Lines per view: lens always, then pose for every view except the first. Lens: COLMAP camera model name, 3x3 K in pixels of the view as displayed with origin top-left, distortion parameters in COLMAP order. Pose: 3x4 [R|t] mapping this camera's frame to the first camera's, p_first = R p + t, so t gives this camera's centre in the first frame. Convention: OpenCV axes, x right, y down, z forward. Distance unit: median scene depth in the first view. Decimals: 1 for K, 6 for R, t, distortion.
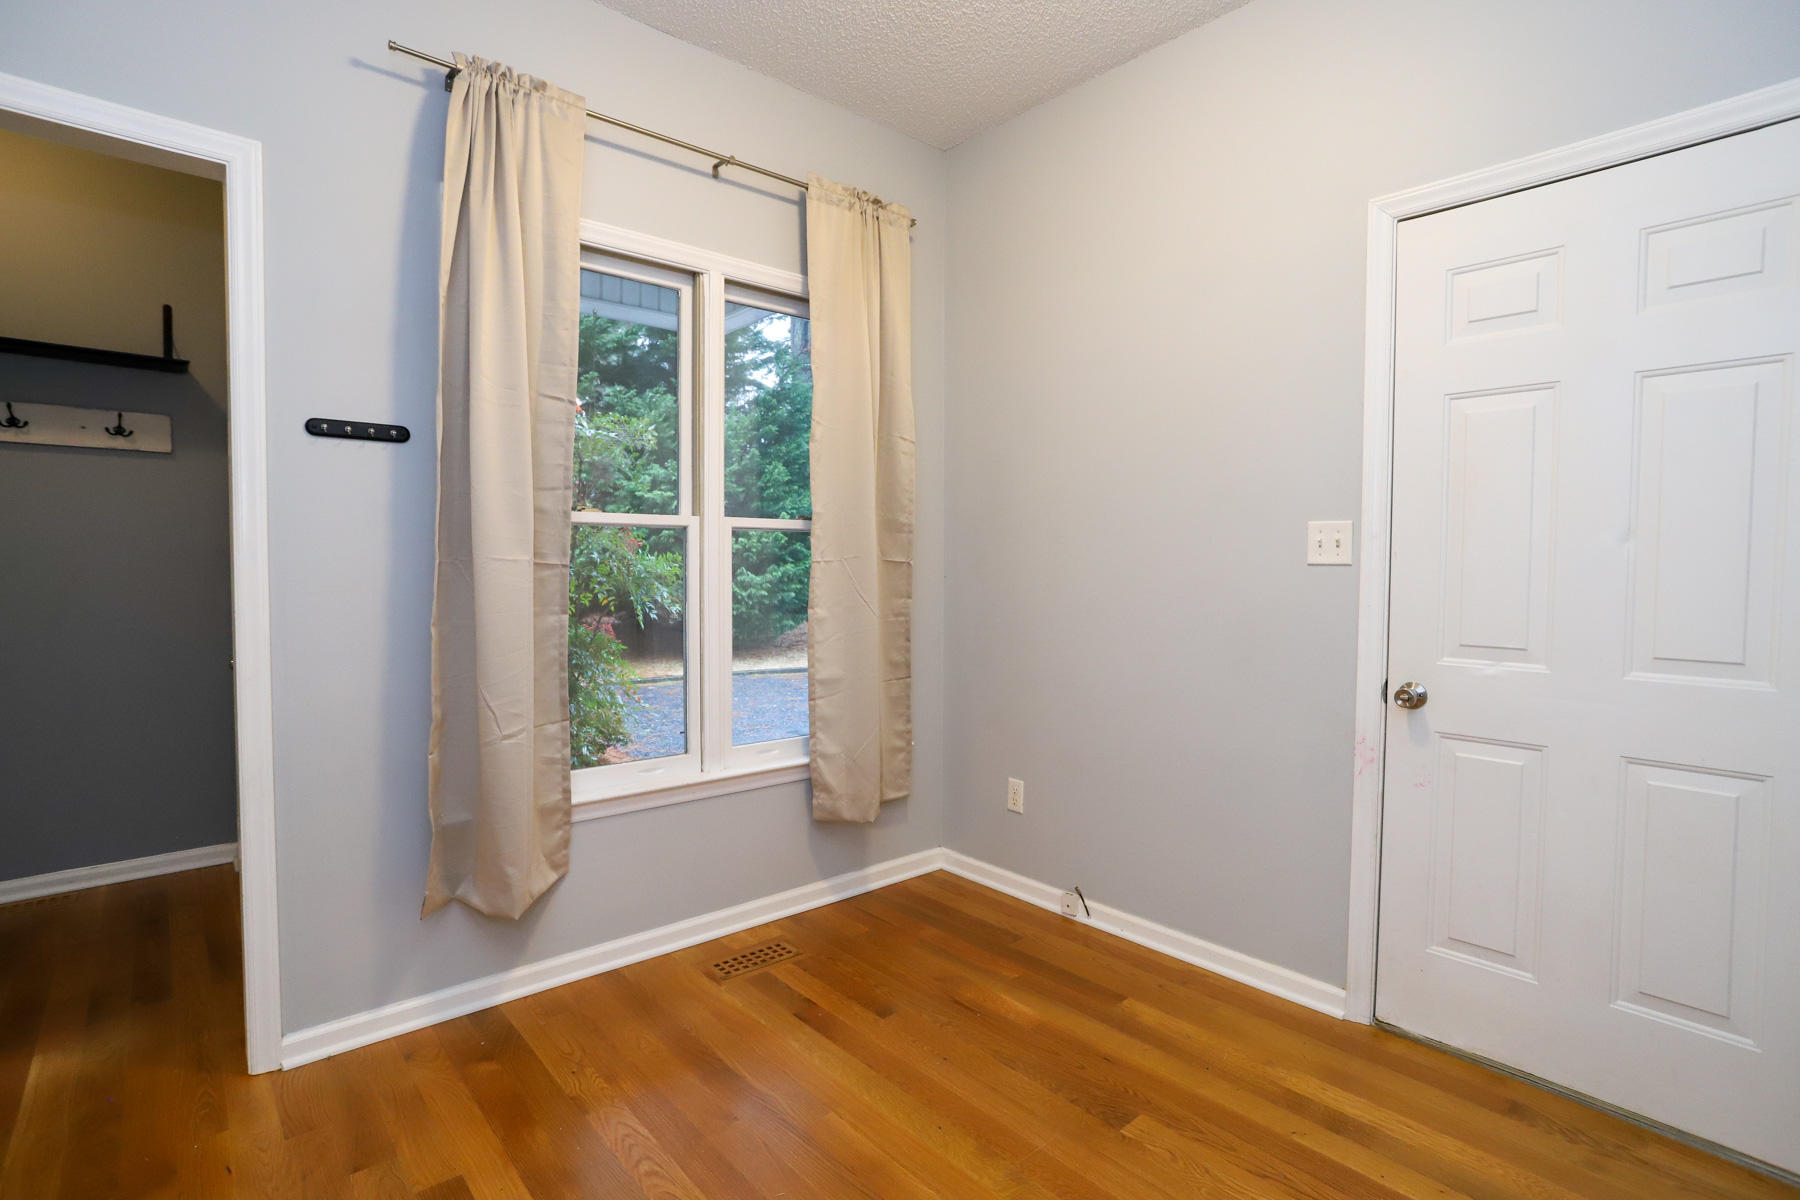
lens RADIAL K [[866.6, 0, 899.9], [0, 866.6, 594.5], [0, 0, 1]] dist [-0.055835, 0.029100]
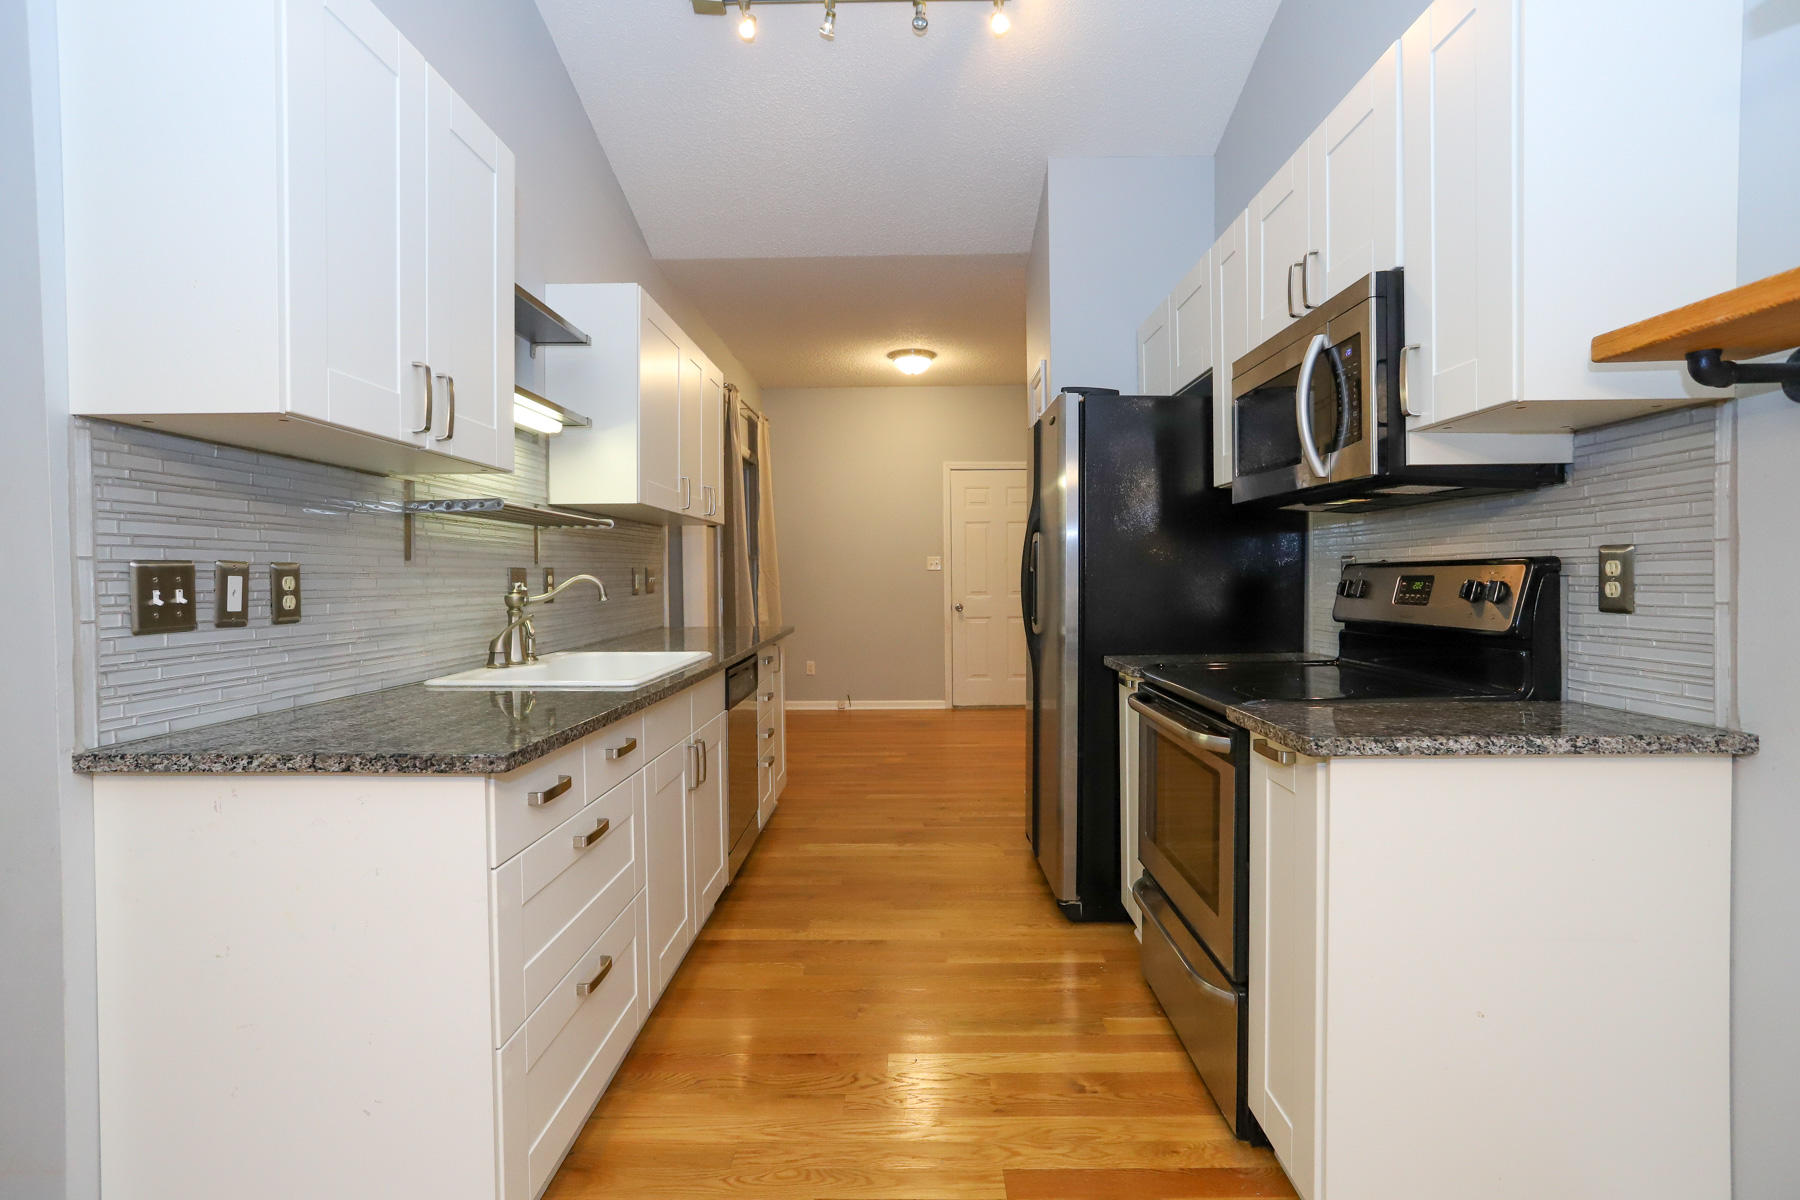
lens RADIAL K [[866.6, 0, 899.9], [0, 866.6, 594.5], [0, 0, 1]] dist [-0.055835, 0.029100]
pose [[0.670597, -0.031715, 0.741144, -1.960225], [0.041952, 0.999108, 0.004796, 0.034581], [-0.740635, 0.027877, 0.671329, -1.075117]]
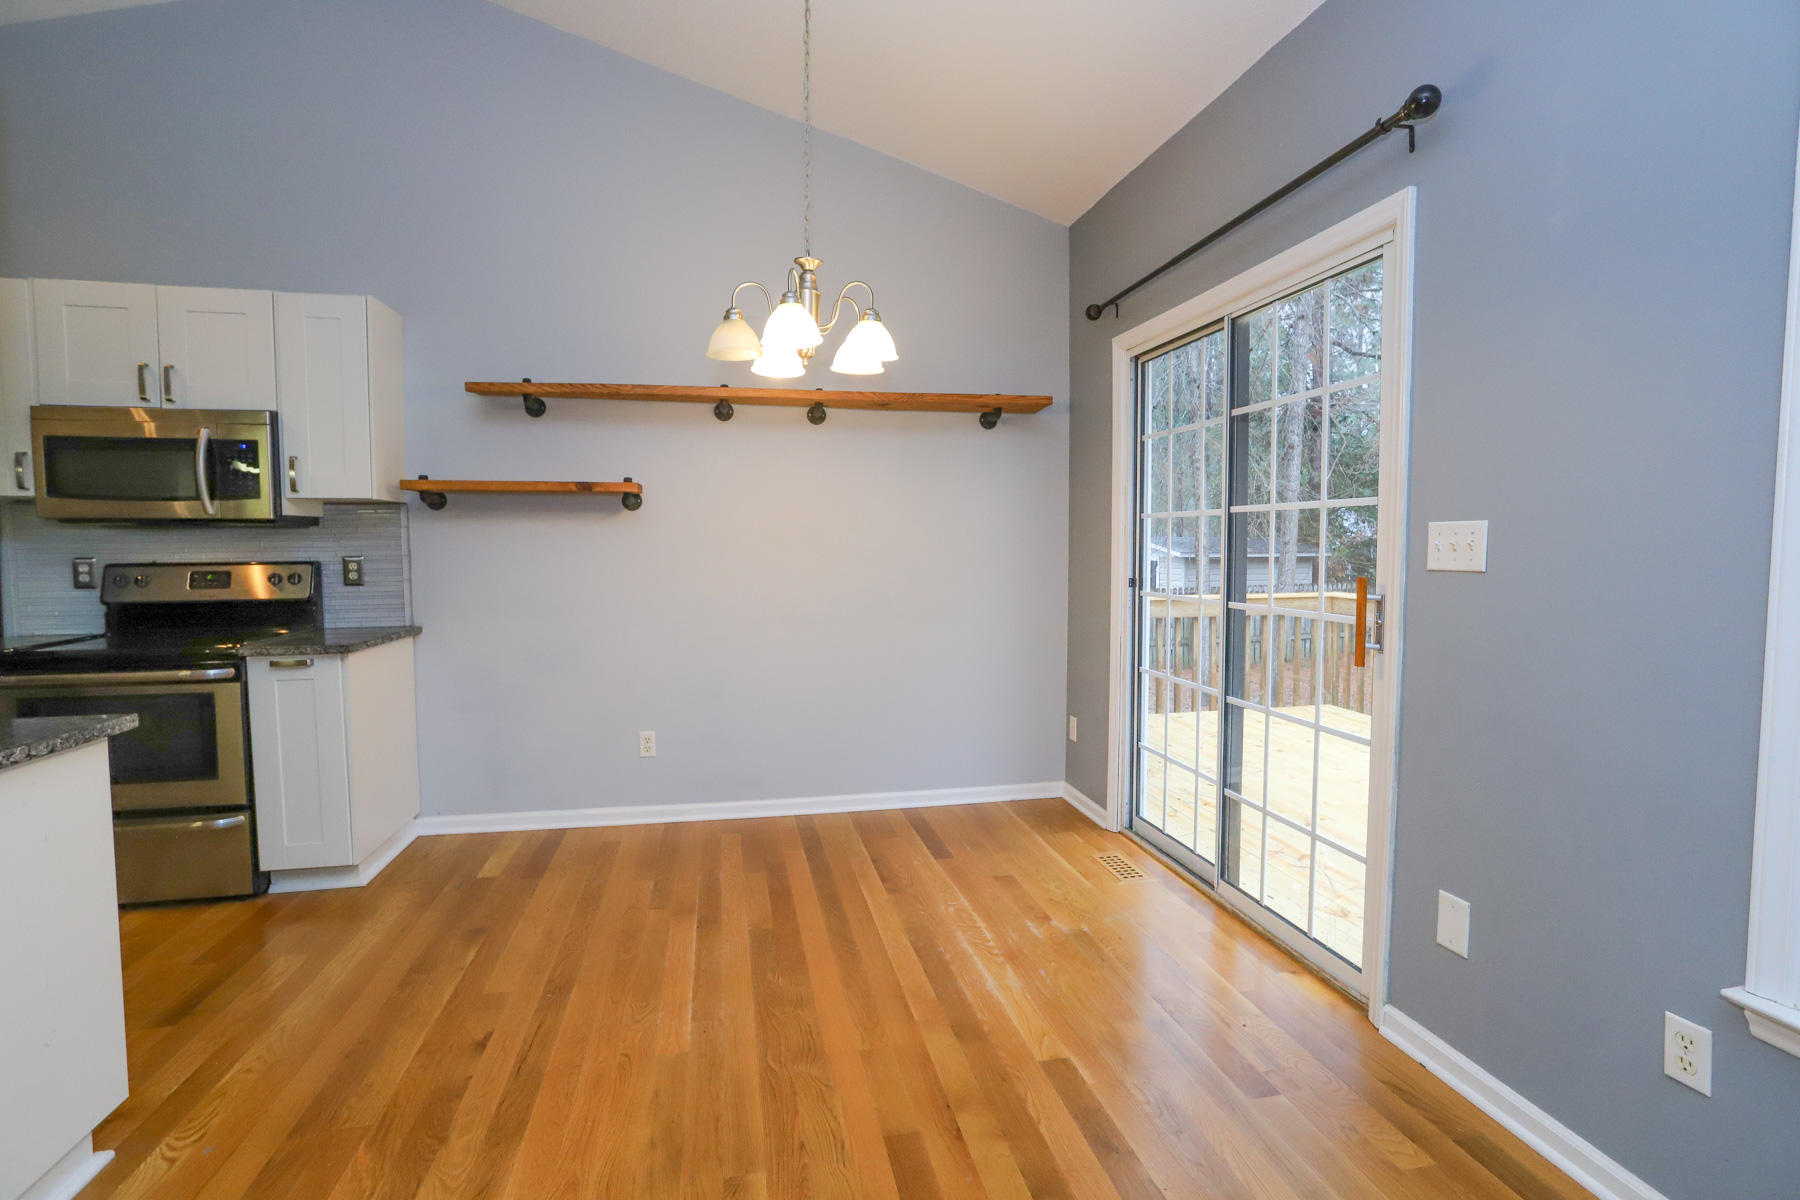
lens RADIAL K [[866.6, 0, 899.9], [0, 866.6, 594.5], [0, 0, 1]] dist [-0.055835, 0.029100]
pose [[-0.870870, -0.035602, 0.490223, -2.686512], [0.013324, 0.995297, 0.095952, -0.040961], [-0.491333, 0.090094, -0.866299, -0.216784]]
